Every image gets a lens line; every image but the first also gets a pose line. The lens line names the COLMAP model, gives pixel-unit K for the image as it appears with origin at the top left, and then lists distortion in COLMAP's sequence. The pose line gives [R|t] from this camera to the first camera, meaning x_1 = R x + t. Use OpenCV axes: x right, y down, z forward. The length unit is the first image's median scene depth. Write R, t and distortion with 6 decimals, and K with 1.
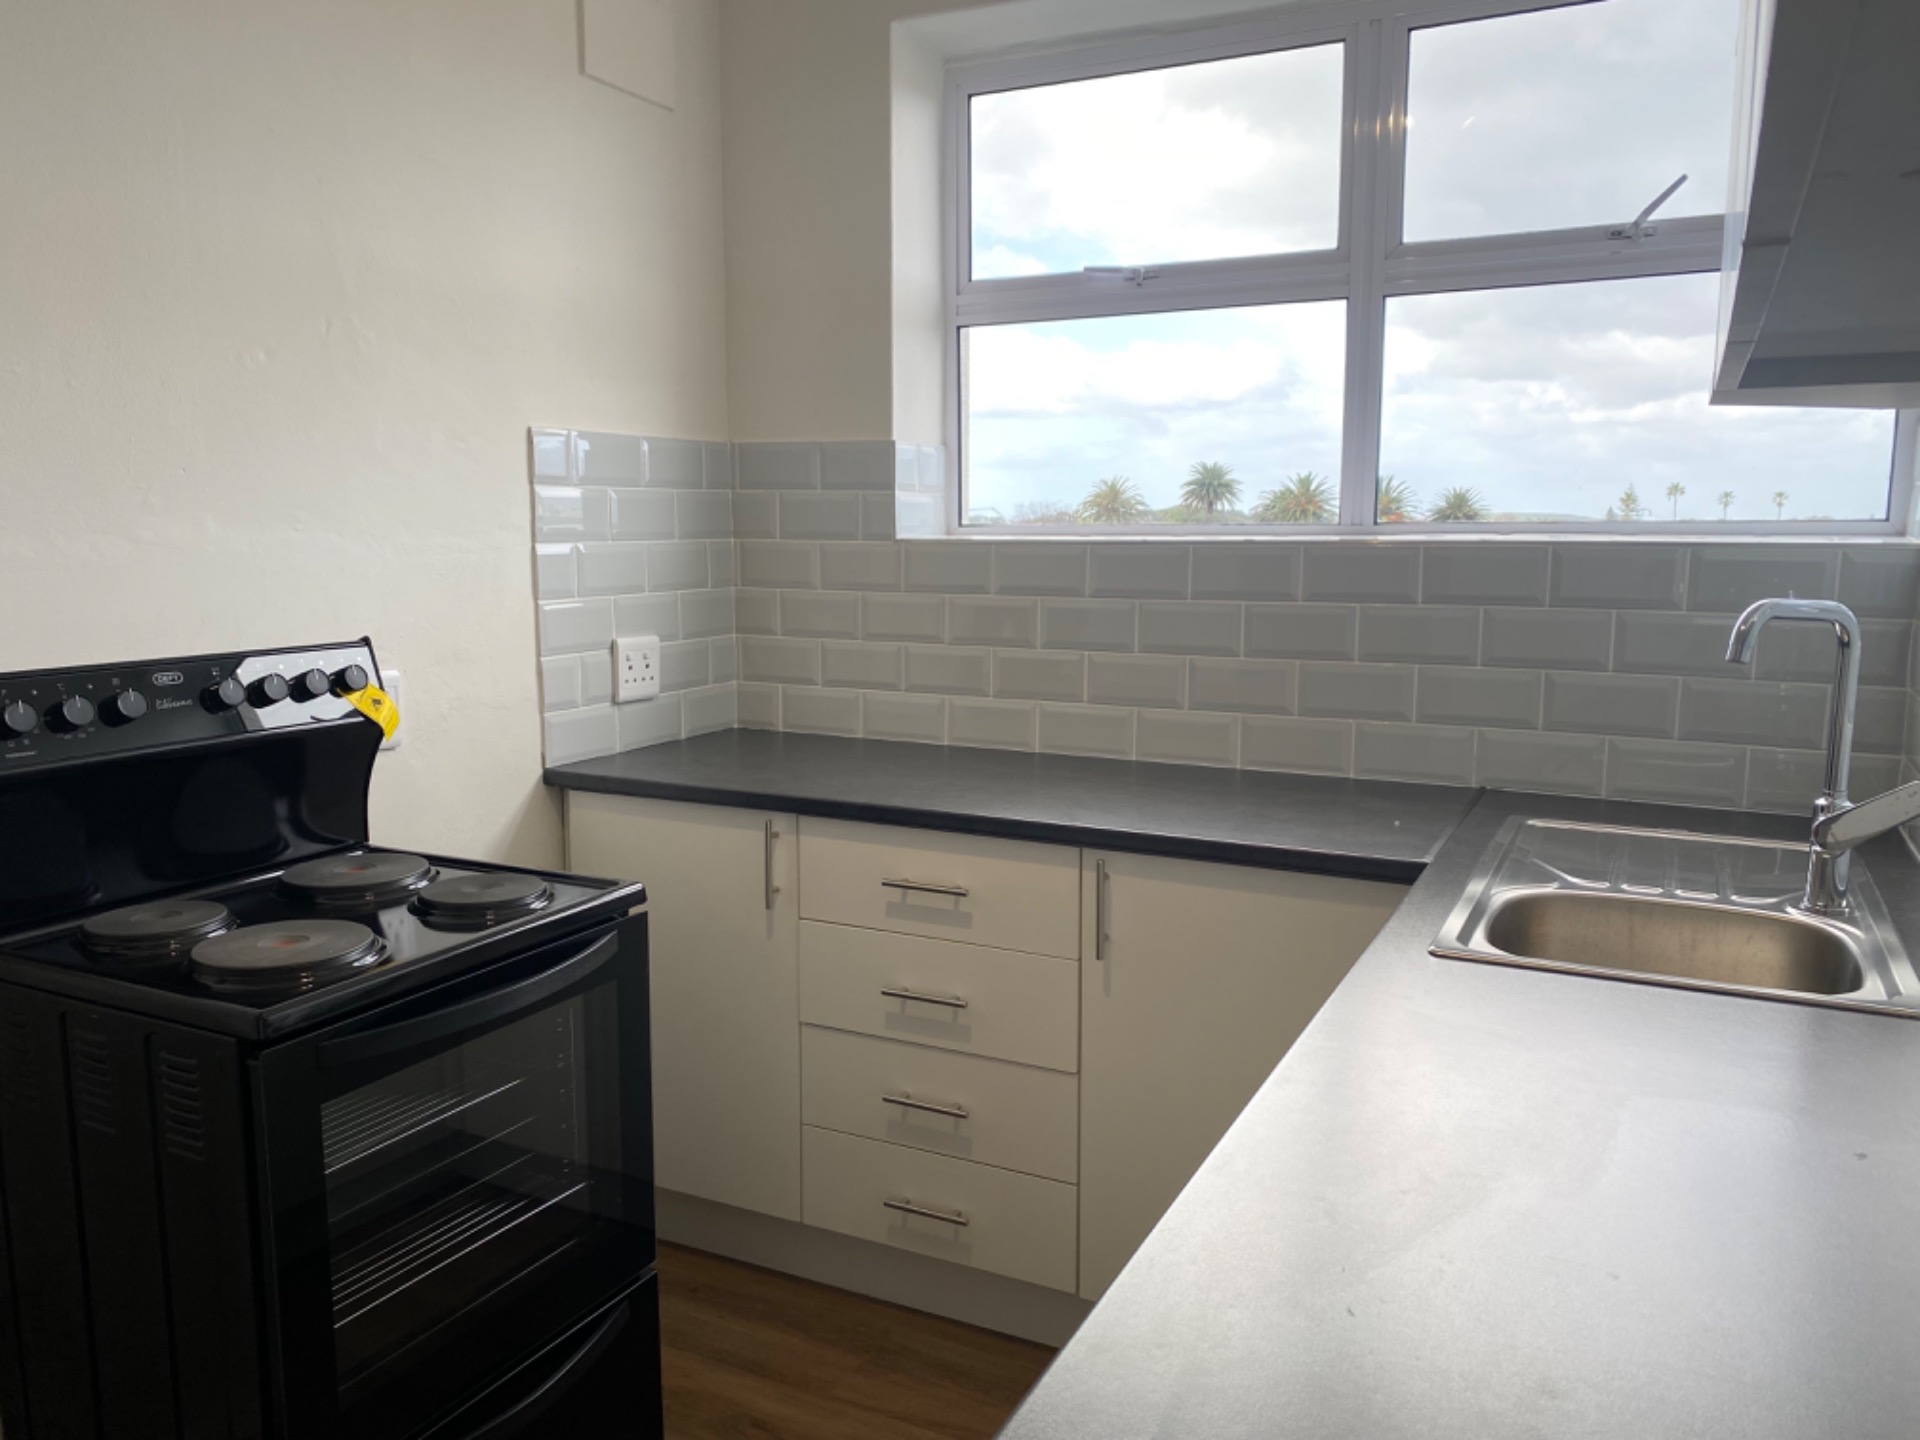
lens RADIAL K [[1466.8, 0, 951.7], [0, 1466.8, 722.5], [0, 0, 1]] dist [0.061836, -0.071736]
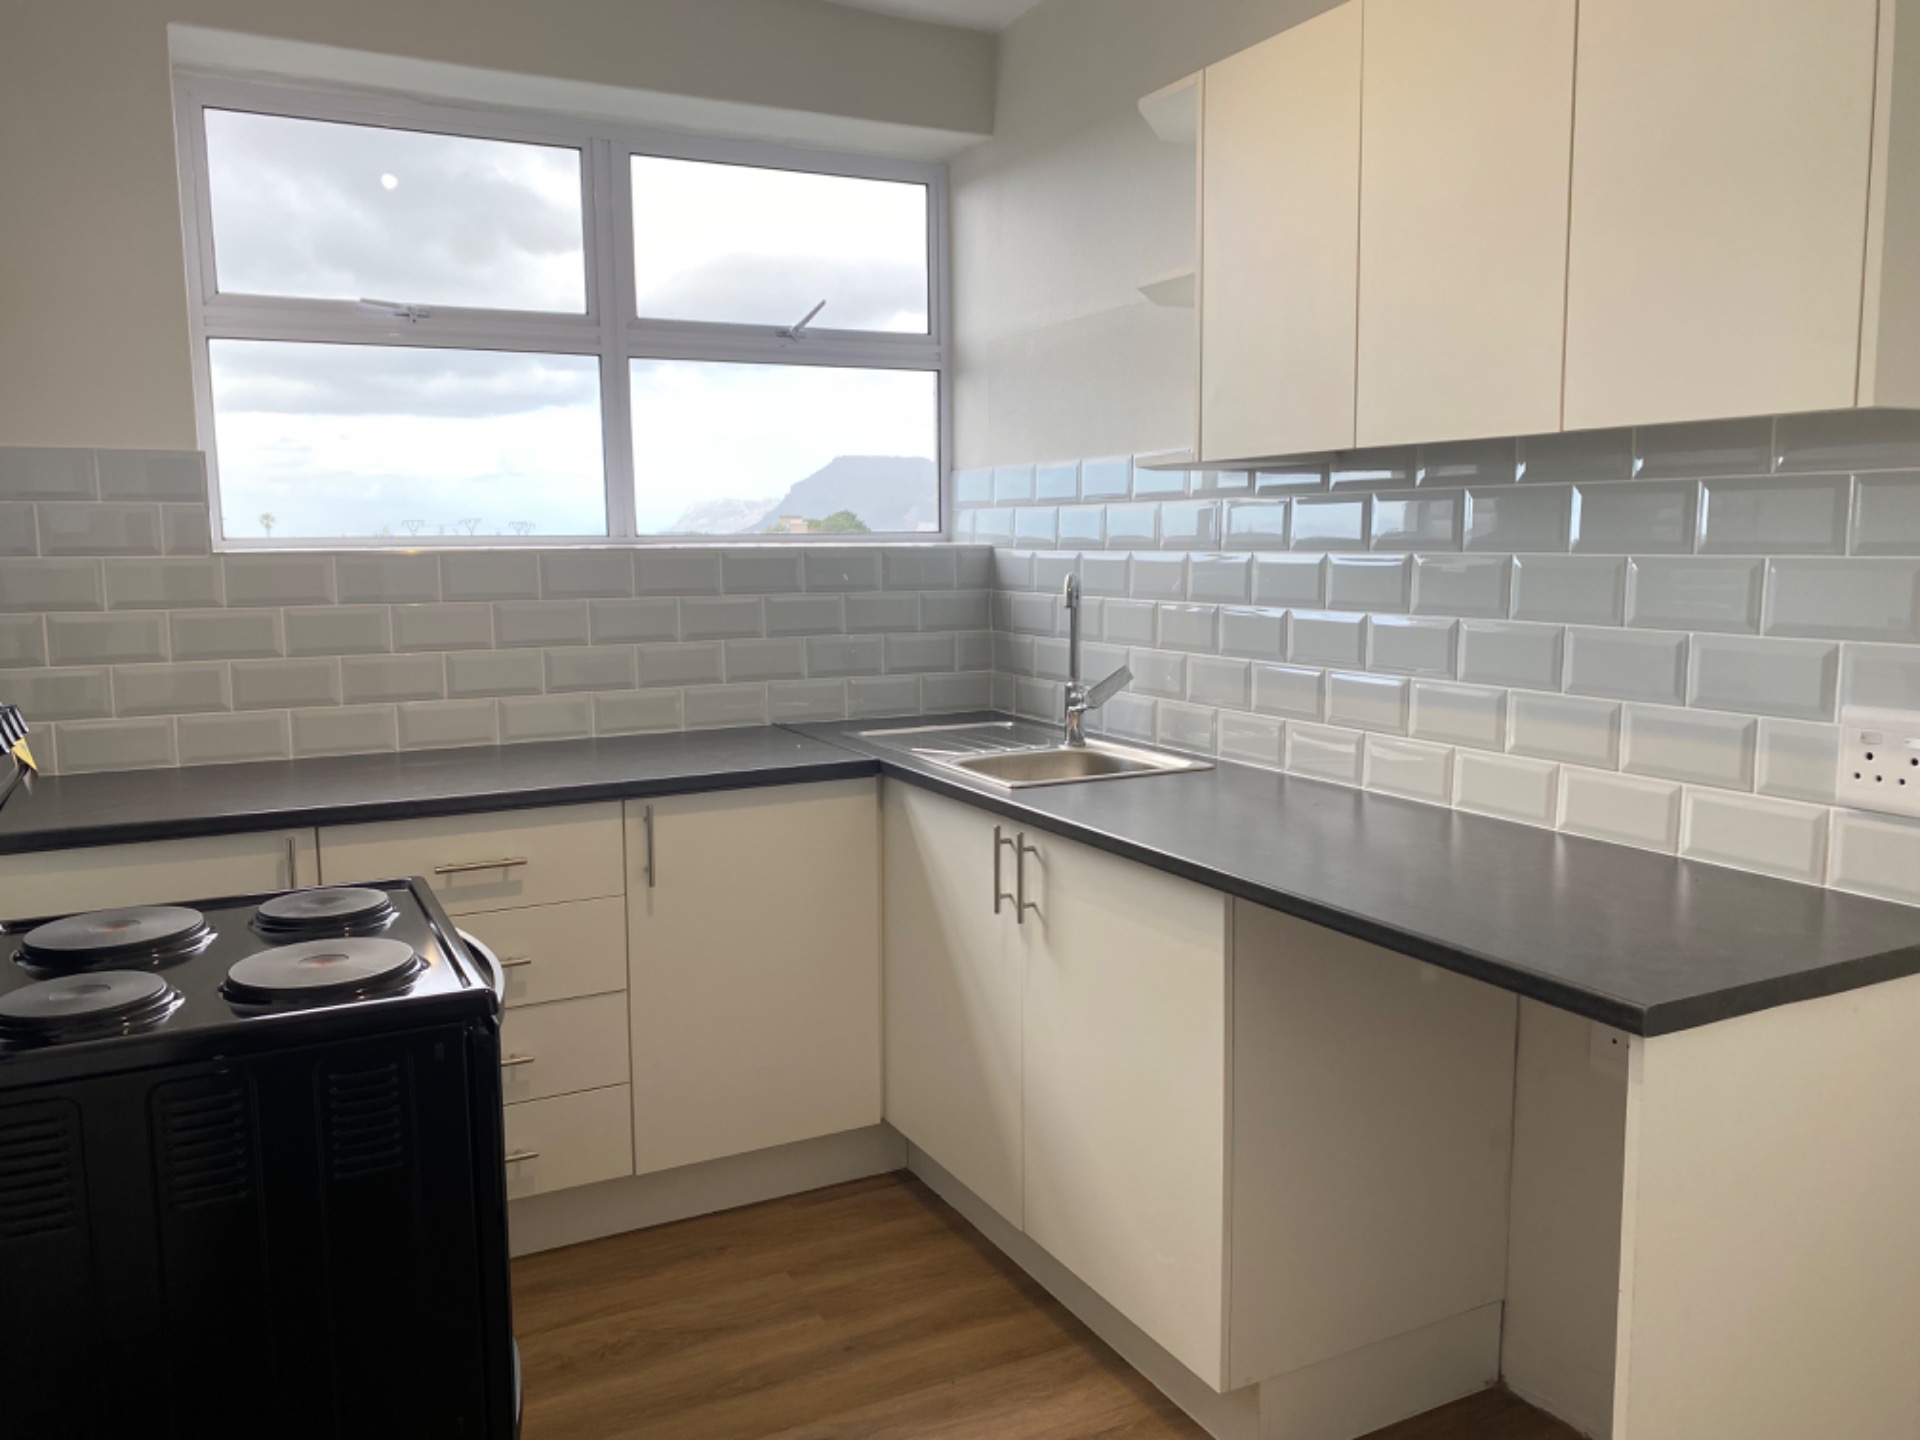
lens RADIAL K [[1466.8, 0, 943.5], [0, 1466.8, 719.4], [0, 0, 1]] dist [0.061836, -0.071736]
pose [[0.588018, -0.107850, 0.801625, -0.603116], [0.120968, 0.991650, 0.044681, -0.003087], [-0.799751, 0.070698, 0.596155, 0.048678]]
